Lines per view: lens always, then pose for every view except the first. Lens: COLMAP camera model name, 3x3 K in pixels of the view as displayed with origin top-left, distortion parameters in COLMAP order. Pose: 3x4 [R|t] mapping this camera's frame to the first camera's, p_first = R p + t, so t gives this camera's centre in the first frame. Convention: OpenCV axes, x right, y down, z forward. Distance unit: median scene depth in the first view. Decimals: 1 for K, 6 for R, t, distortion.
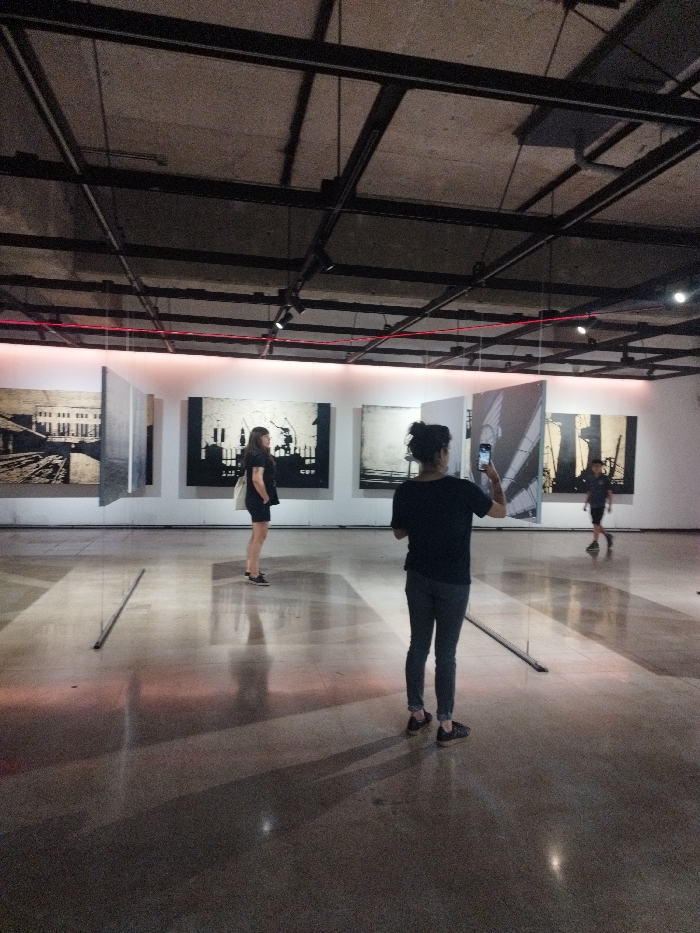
lens RADIAL K [[667.7, 0, 351.7], [0, 667.7, 469.9], [0, 0, 1]] dist [0.078475, -0.112171]
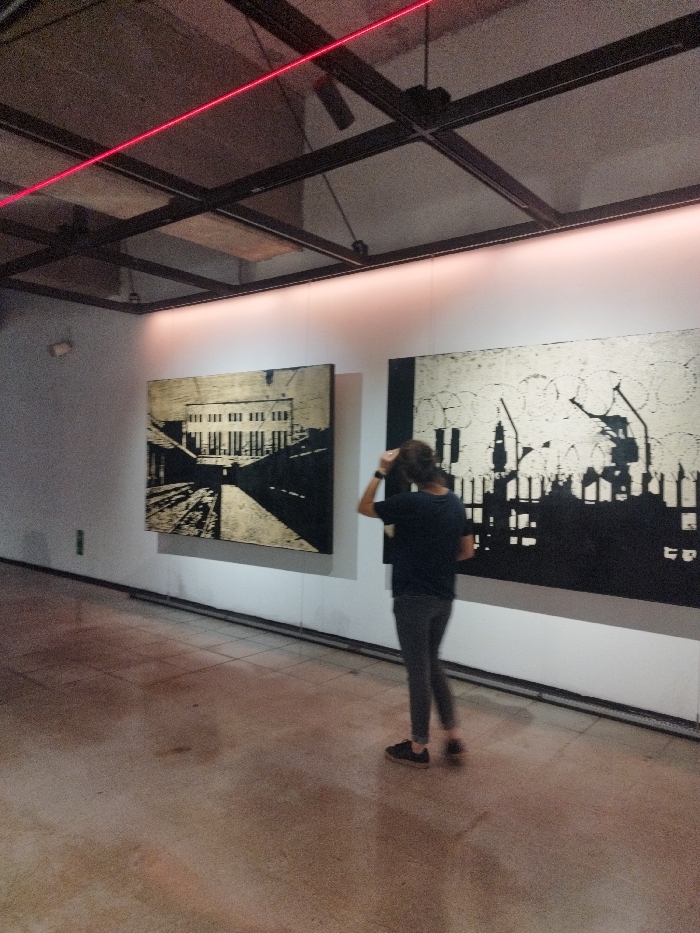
lens RADIAL K [[655.7, 0, 364.6], [0, 655.7, 473.1], [0, 0, 1]] dist [0.037584, -0.000742]
pose [[0.650104, -0.002765, -0.759840, 0.070761], [-0.032357, 0.998986, -0.031320, -0.020841], [0.759156, 0.044947, 0.649355, 0.710560]]
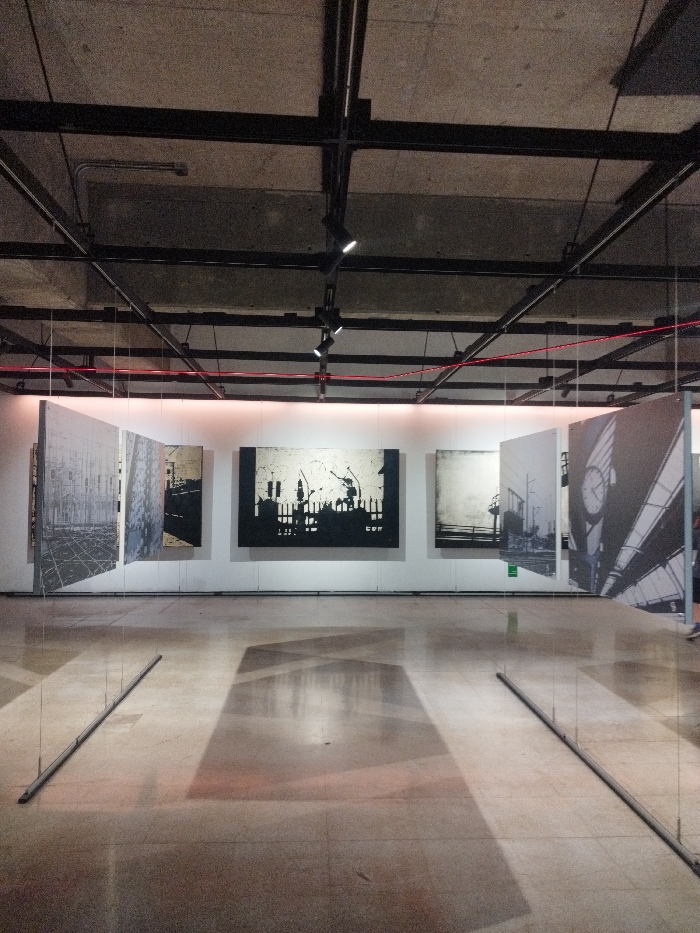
lens RADIAL K [[667.7, 0, 351.7], [0, 667.7, 469.9], [0, 0, 1]] dist [0.078475, -0.112171]
pose [[0.990599, -0.024961, -0.134504, 0.024364], [0.014664, 0.996923, -0.077007, -0.007085], [0.136013, 0.074311, 0.987916, 0.137613]]
